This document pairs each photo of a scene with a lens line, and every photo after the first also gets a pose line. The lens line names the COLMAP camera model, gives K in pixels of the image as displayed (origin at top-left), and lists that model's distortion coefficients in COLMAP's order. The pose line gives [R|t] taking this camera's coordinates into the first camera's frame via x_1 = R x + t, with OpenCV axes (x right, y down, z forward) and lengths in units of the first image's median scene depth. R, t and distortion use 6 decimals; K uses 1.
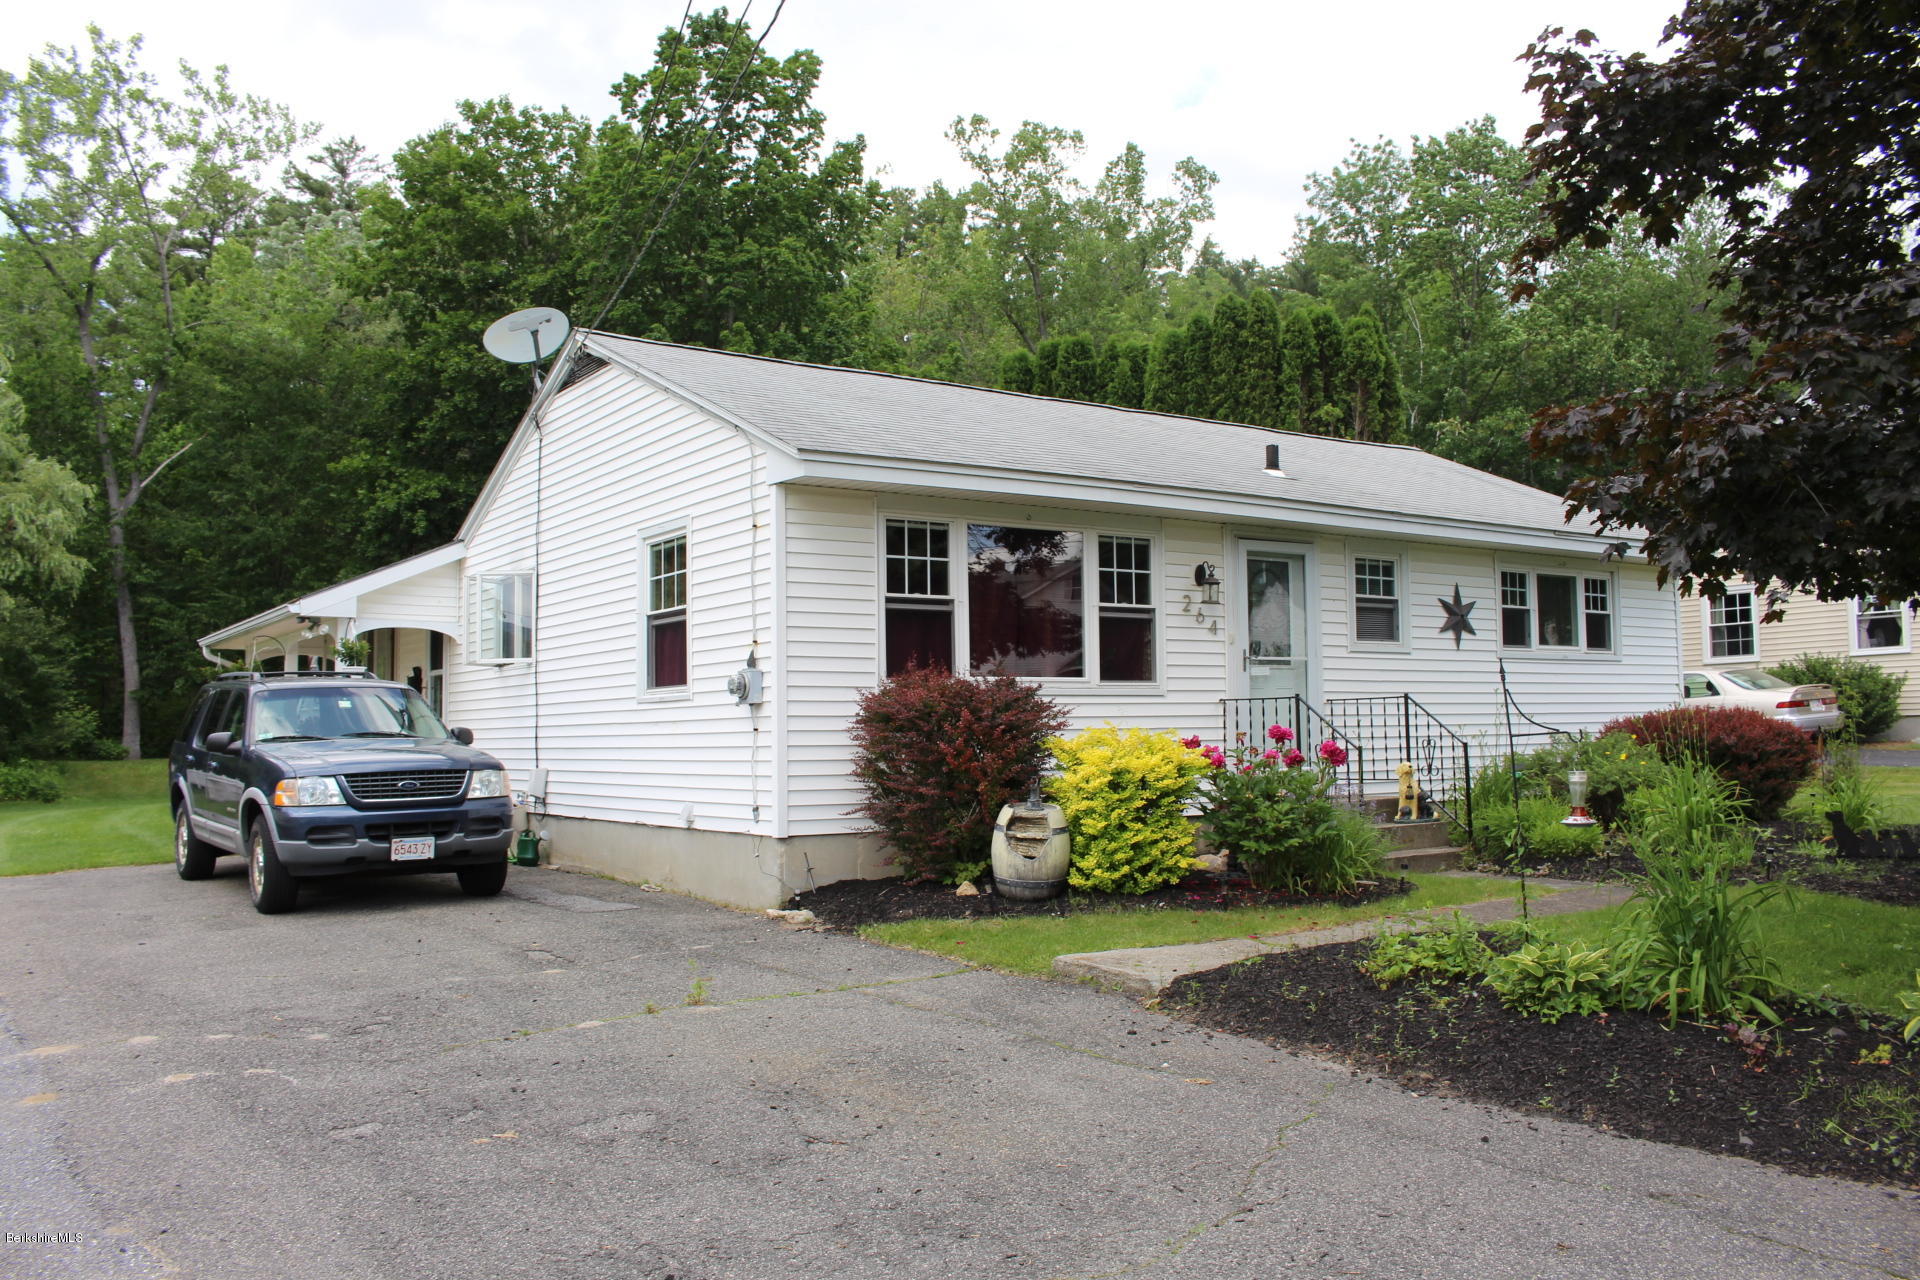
lens RADIAL K [[1585.7, 0, 944.6], [0, 1585.7, 636.6], [0, 0, 1]] dist [-0.120980, 0.057665]
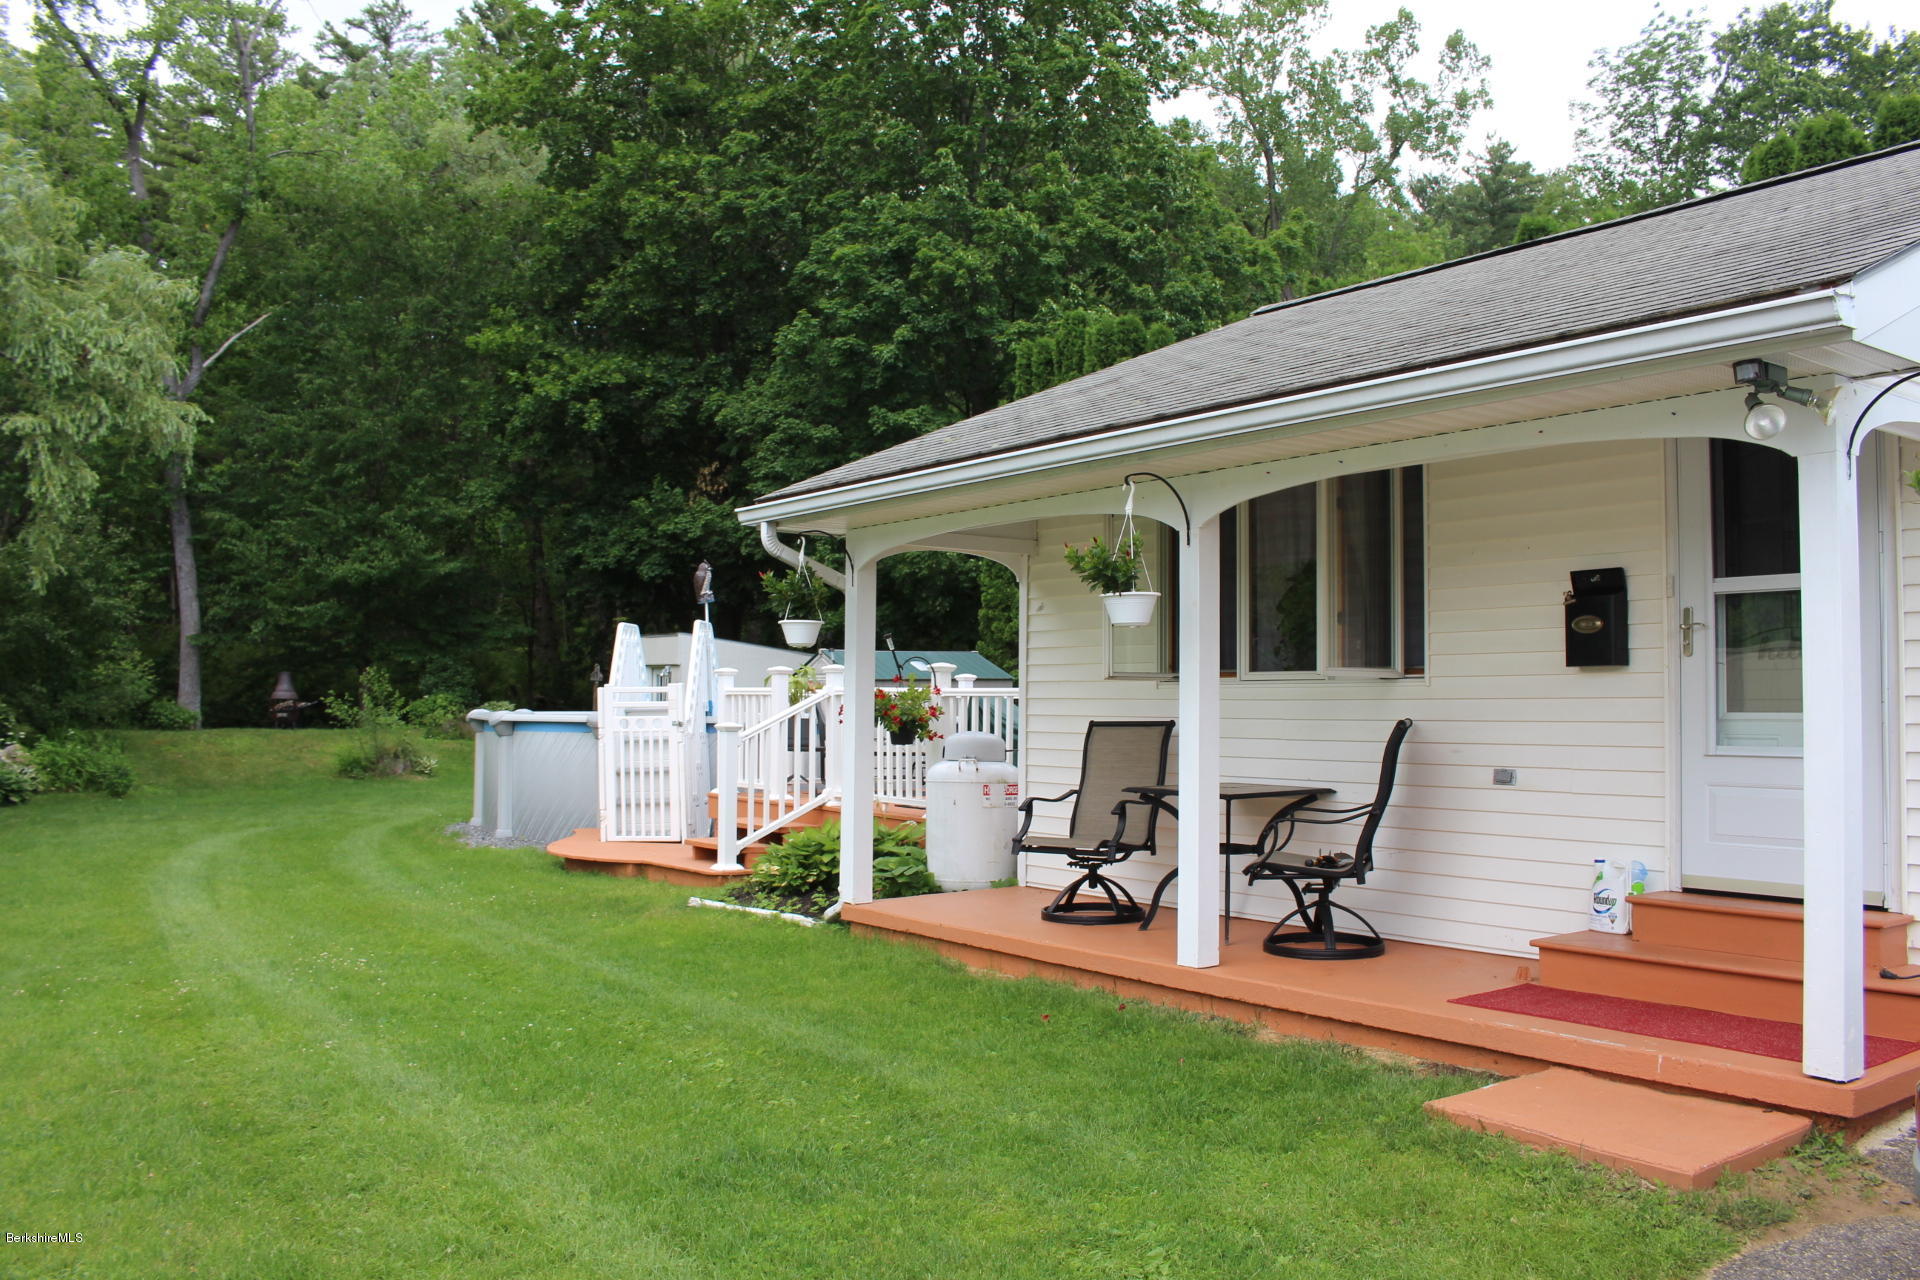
lens RADIAL K [[1585.7, 0, 960.0], [0, 1585.7, 628.5], [0, 0, 1]] dist [-0.120980, 0.057665]
pose [[0.999164, 0.016544, 0.037386, -0.554874], [-0.017303, 0.999649, 0.020068, 0.031670], [-0.037041, -0.020699, 0.999099, 0.708620]]
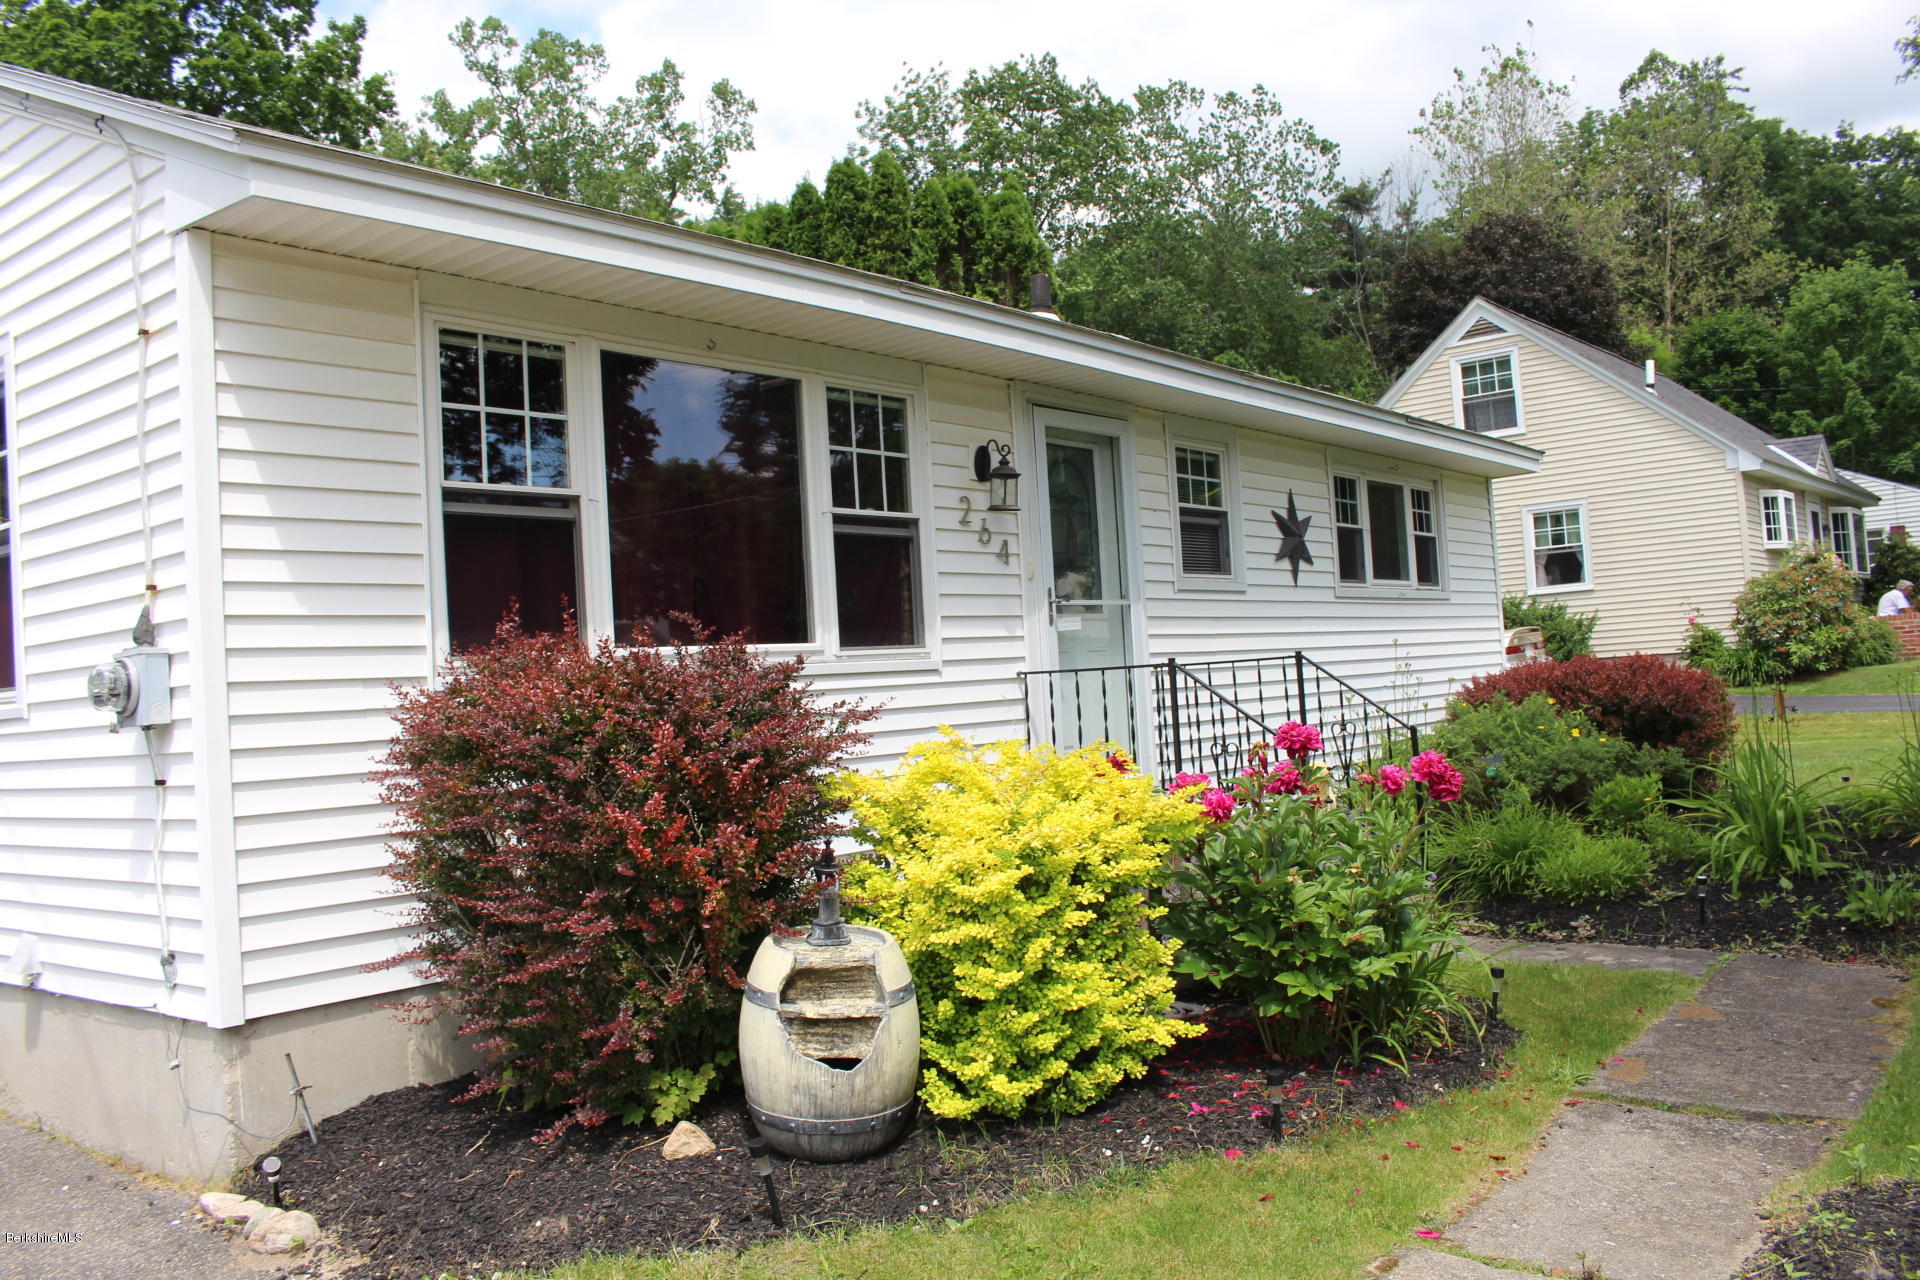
lens RADIAL K [[1585.7, 0, 959.7], [0, 1585.7, 642.8], [0, 0, 1]] dist [-0.120980, 0.057665]
pose [[0.950395, -0.035336, 0.309031, -0.027876], [0.028123, 0.999219, 0.027764, 0.009901], [-0.309771, -0.017695, 0.950647, 0.384565]]
